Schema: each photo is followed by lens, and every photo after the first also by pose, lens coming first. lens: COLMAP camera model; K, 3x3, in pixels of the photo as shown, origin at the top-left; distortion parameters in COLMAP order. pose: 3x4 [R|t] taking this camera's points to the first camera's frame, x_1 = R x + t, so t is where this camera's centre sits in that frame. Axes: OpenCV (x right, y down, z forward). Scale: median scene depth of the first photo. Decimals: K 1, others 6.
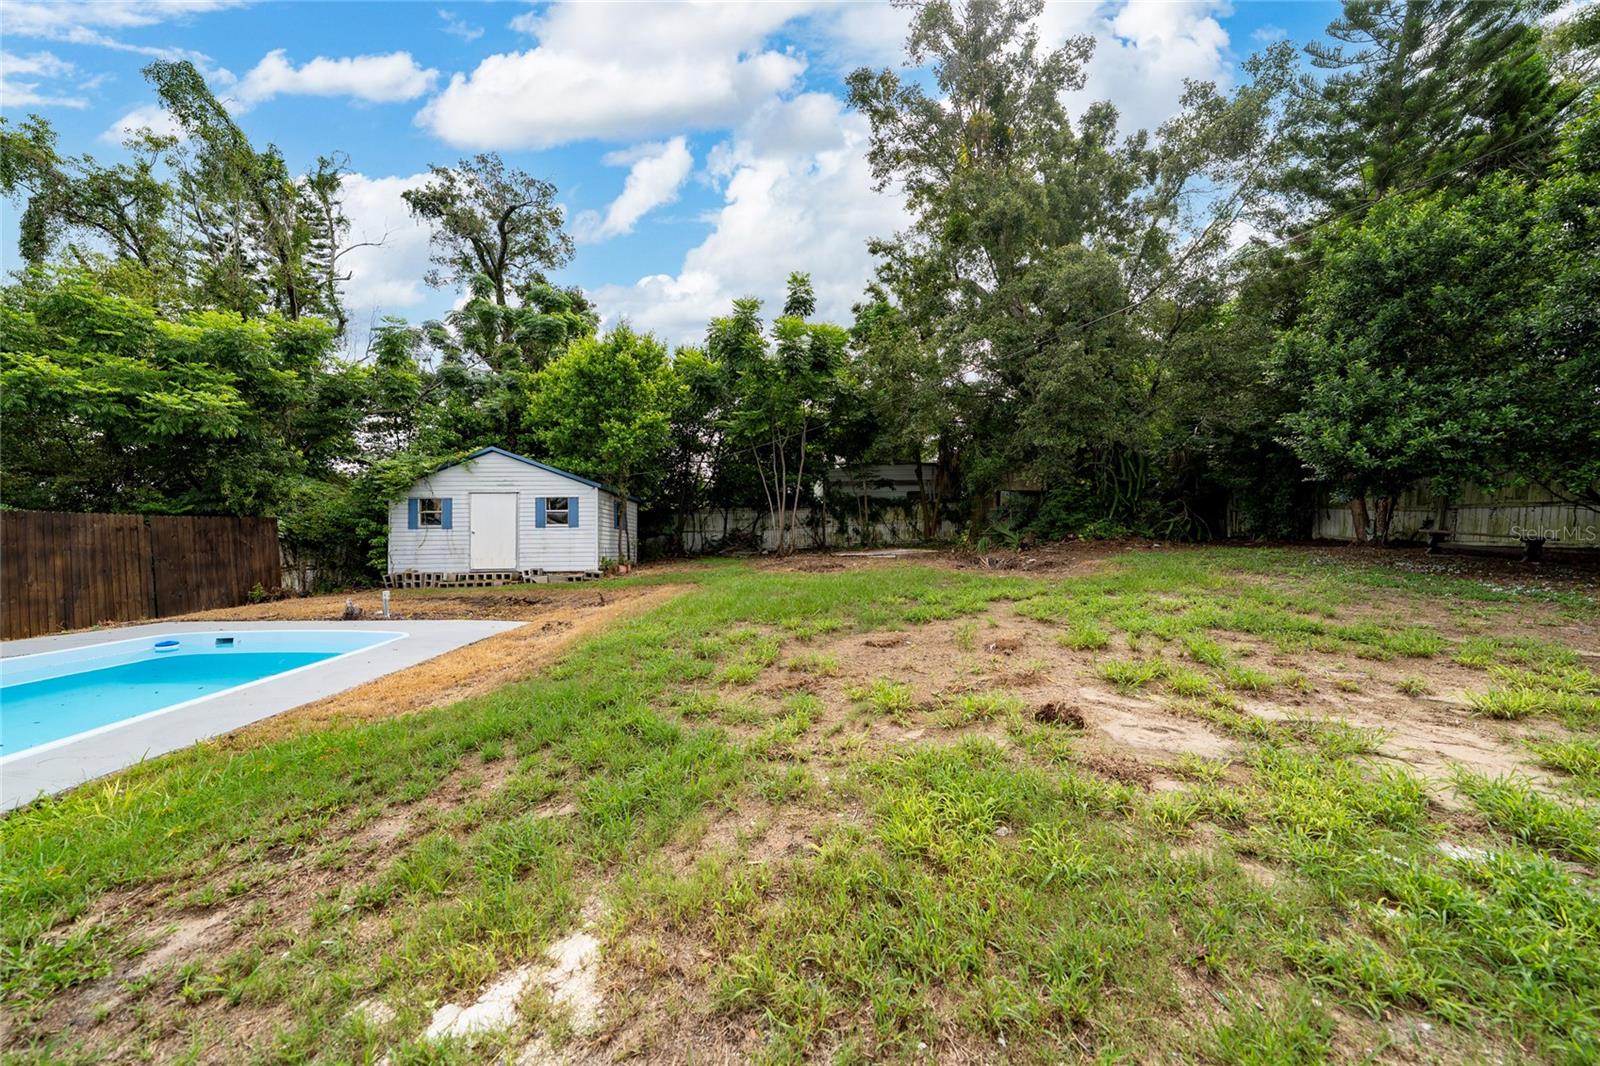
lens RADIAL K [[548.0, 0, 799.2], [0, 548.0, 533.4], [0, 0, 1]] dist [-0.001354, -0.000030]
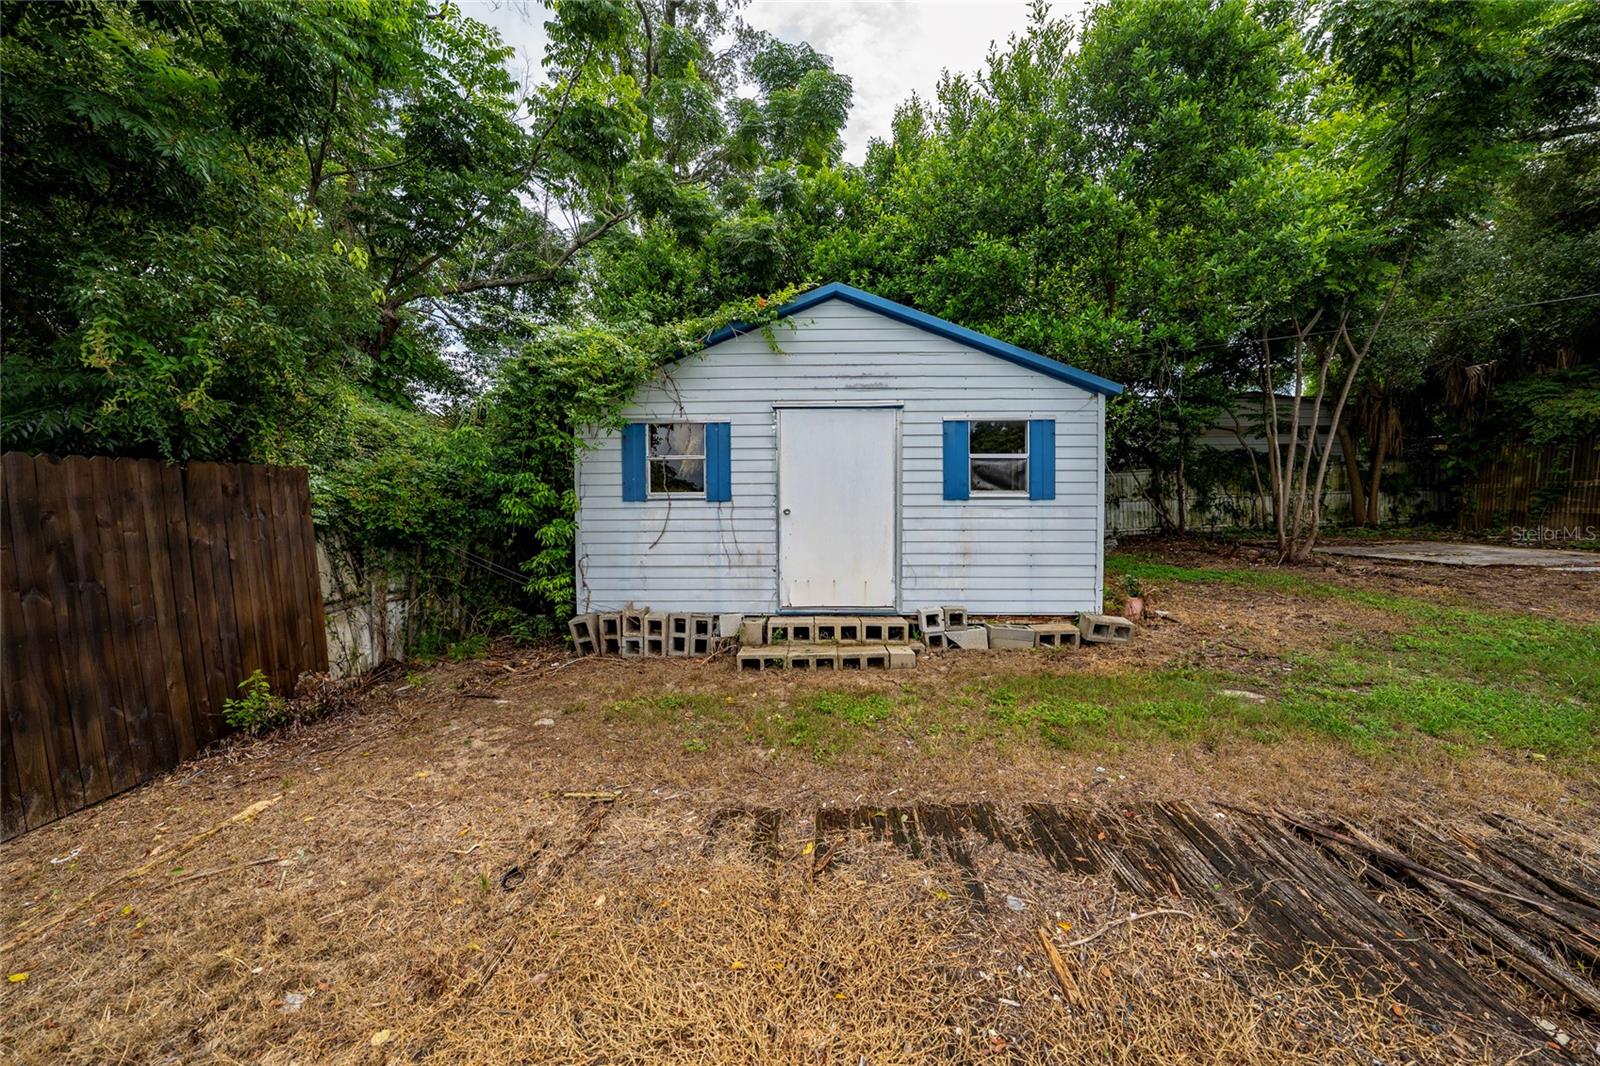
lens RADIAL K [[554.3, 0, 796.0], [0, 554.3, 538.8], [0, 0, 1]] dist [-0.011227, 0.000030]
pose [[0.996601, 0.012871, -0.081371, -0.554084], [-0.007727, 0.997970, 0.063213, -0.007294], [0.082019, -0.062369, 0.994677, 0.608984]]
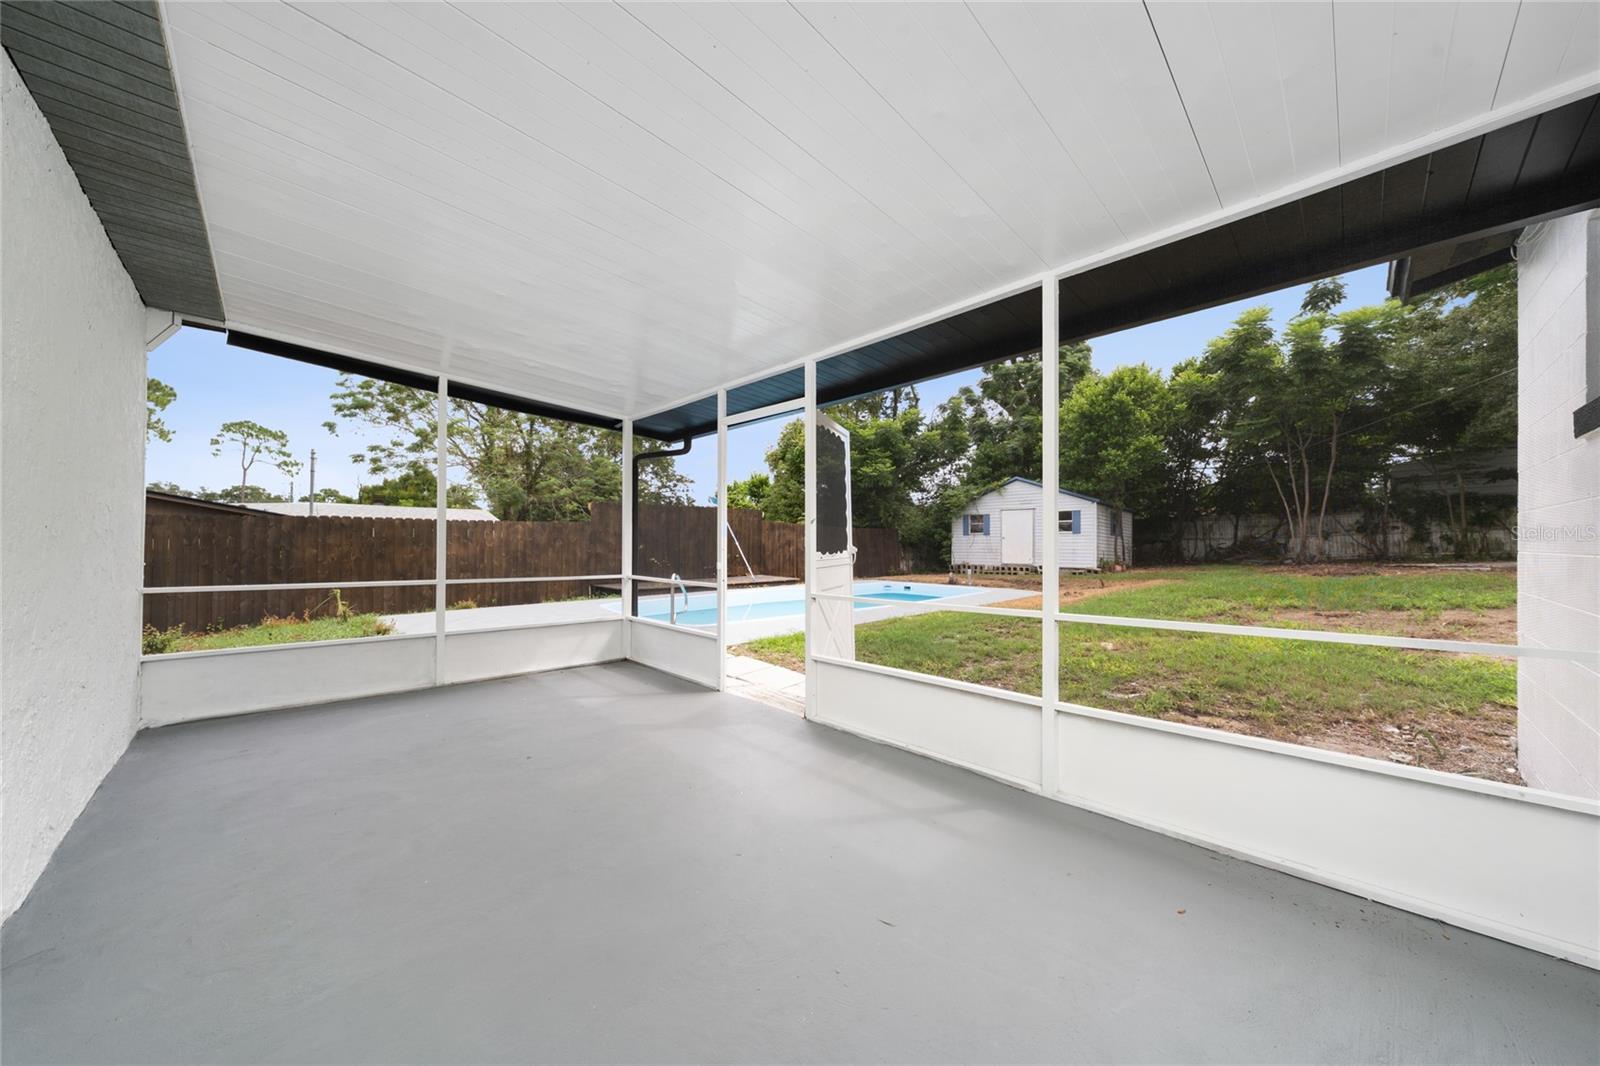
lens RADIAL K [[548.0, 0, 799.2], [0, 548.0, 533.4], [0, 0, 1]] dist [-0.001354, -0.000030]
pose [[0.670232, -0.004775, -0.742137, 0.110431], [-0.008885, 0.999856, -0.014458, 0.012523], [0.742099, 0.016284, 0.670093, -0.357357]]
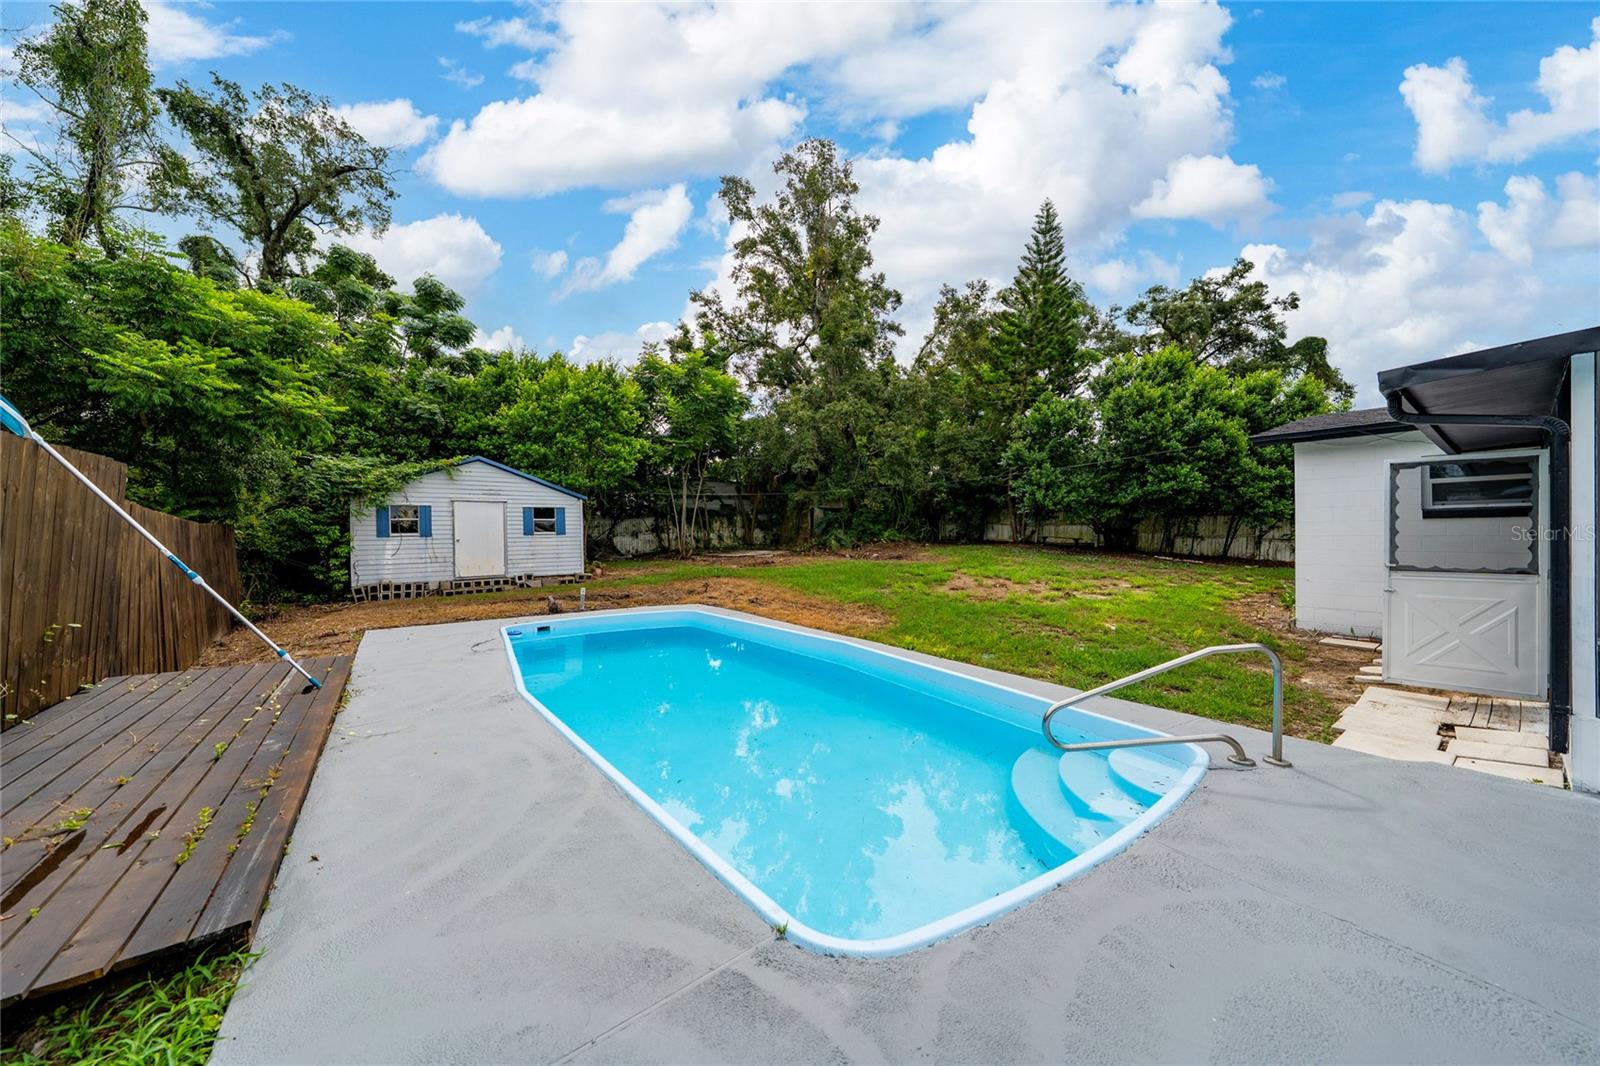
lens RADIAL K [[548.0, 0, 799.2], [0, 548.0, 533.4], [0, 0, 1]] dist [-0.001354, -0.000030]
pose [[0.823633, -0.000593, 0.567123, -0.646059], [0.005409, 0.999962, -0.006809, -0.004264], [-0.567097, 0.008675, 0.823605, -0.176952]]
